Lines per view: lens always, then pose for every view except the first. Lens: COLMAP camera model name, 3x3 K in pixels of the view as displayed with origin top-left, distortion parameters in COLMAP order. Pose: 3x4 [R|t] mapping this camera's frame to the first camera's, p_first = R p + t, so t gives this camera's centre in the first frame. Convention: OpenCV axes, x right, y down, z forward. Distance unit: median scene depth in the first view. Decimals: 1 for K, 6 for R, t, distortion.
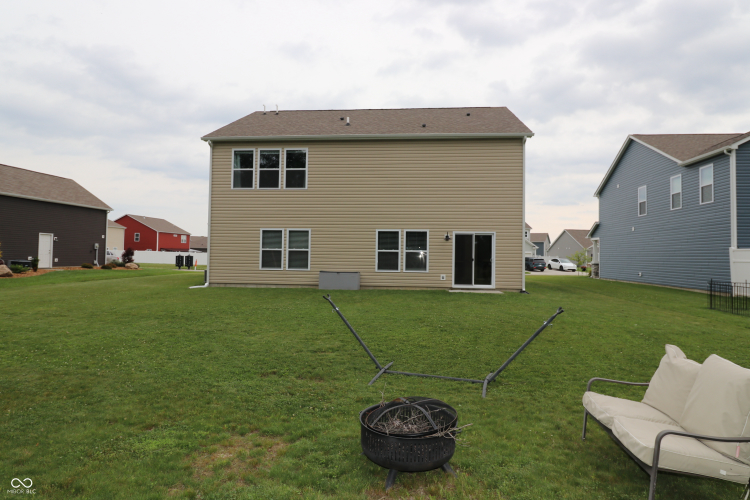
lens RADIAL K [[459.7, 0, 375.0], [0, 459.7, 250.0], [0, 0, 1]] dist [0.032892, -0.001327]
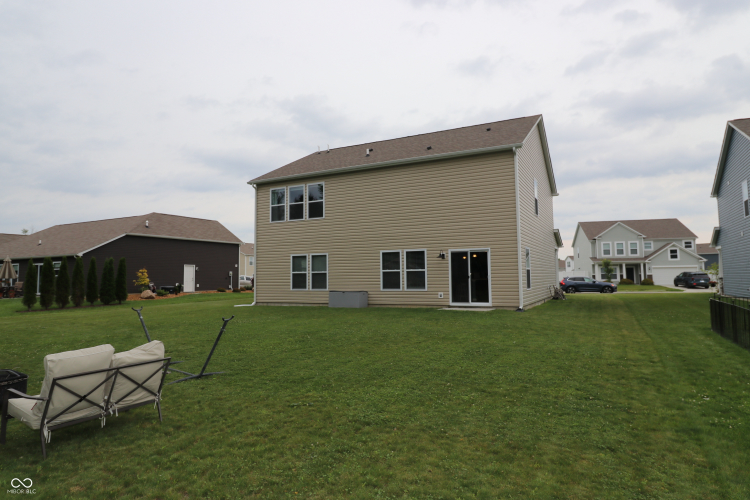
lens RADIAL K [[459.7, 0, 375.0], [0, 459.7, 250.0], [0, 0, 1]] dist [0.032892, -0.001327]
pose [[0.929915, -0.047180, -0.364736, 0.373732], [0.030361, 0.998200, -0.051714, 0.007676], [0.366520, 0.037016, 0.929674, 0.004219]]
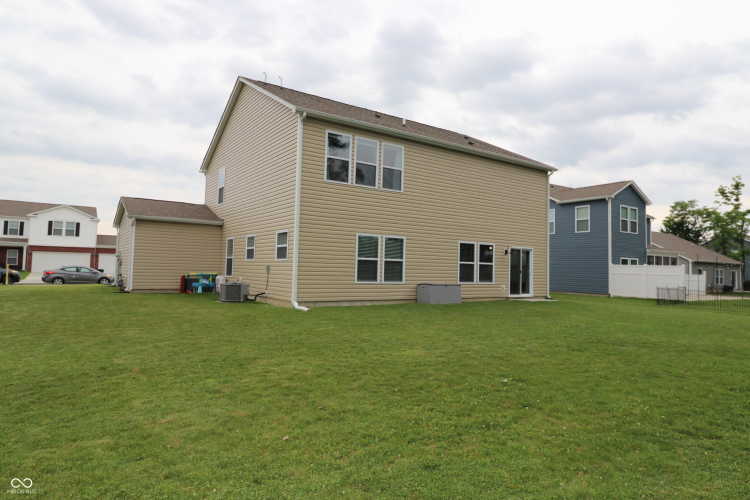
lens RADIAL K [[459.7, 0, 375.0], [0, 459.7, 250.0], [0, 0, 1]] dist [0.032892, -0.001327]
pose [[0.758631, 0.030952, 0.650785, -0.768628], [-0.027246, 0.999504, -0.015776, -0.004918], [-0.650951, -0.005763, 0.759098, 0.356939]]
